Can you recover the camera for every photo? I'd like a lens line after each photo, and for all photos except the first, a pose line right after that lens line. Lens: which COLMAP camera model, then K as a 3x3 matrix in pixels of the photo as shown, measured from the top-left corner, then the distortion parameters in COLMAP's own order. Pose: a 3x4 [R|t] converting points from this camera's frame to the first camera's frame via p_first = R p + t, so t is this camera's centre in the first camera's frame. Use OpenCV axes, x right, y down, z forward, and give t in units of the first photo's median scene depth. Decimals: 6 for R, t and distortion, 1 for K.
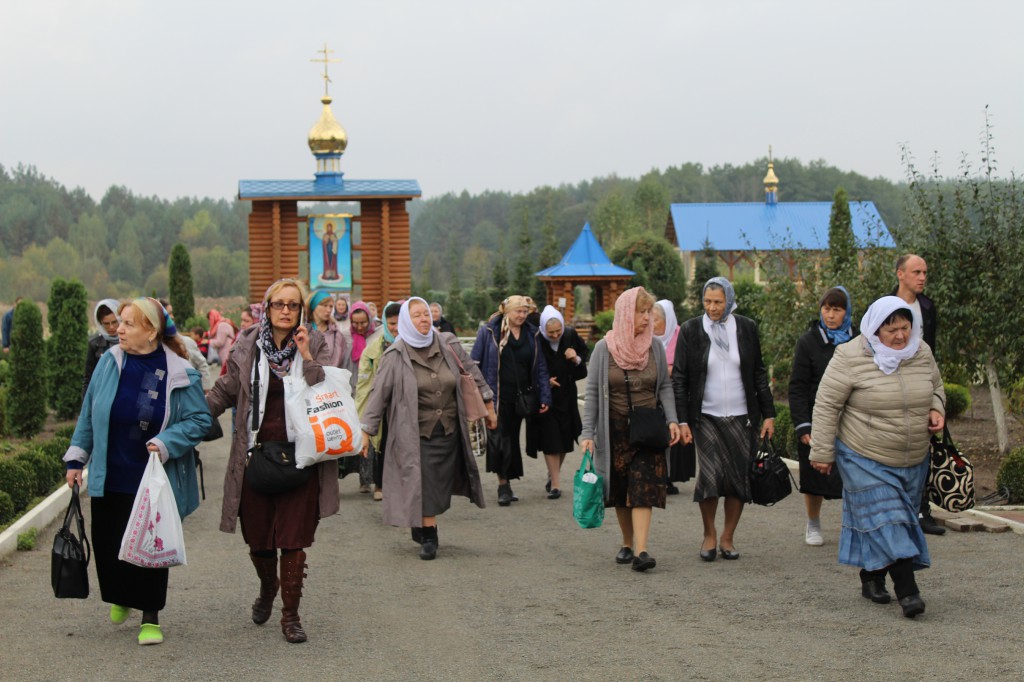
lens RADIAL K [[2423.0, 0, 515.6], [0, 2423.0, 374.1], [0, 0, 1]] dist [-0.054737, 31.773170]
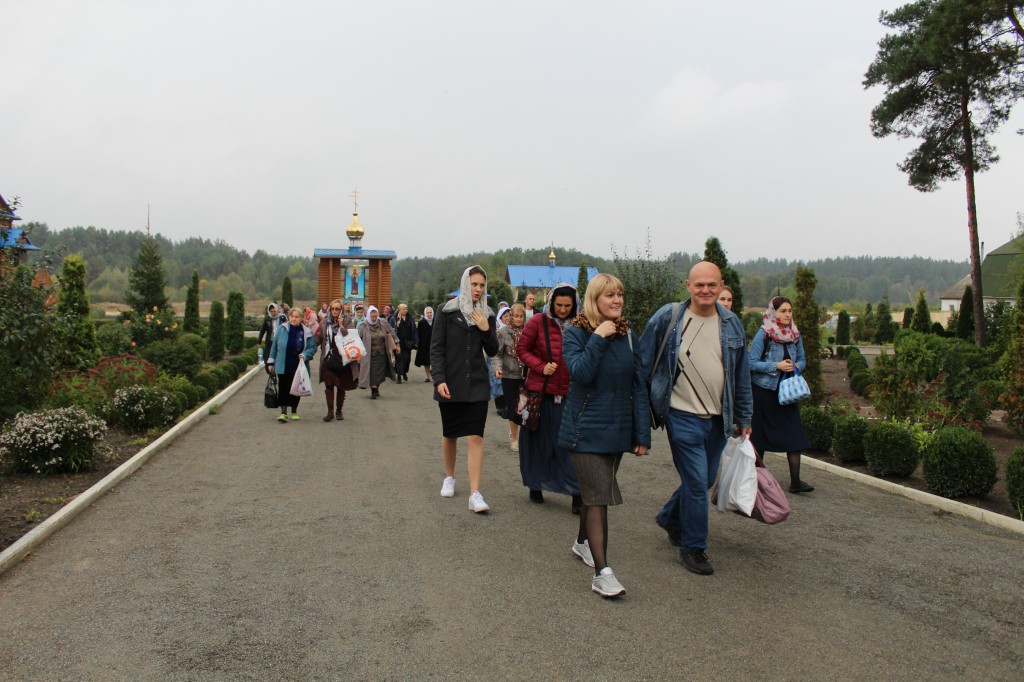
lens RADIAL K [[2423.0, 0, 515.6], [0, 2423.0, 374.1], [0, 0, 1]] dist [-0.054737, 31.773170]
pose [[0.999578, 0.028363, 0.006336, 0.058952], [-0.028408, 0.999571, 0.007170, 0.013824], [-0.006130, -0.007347, 0.999954, -1.217887]]
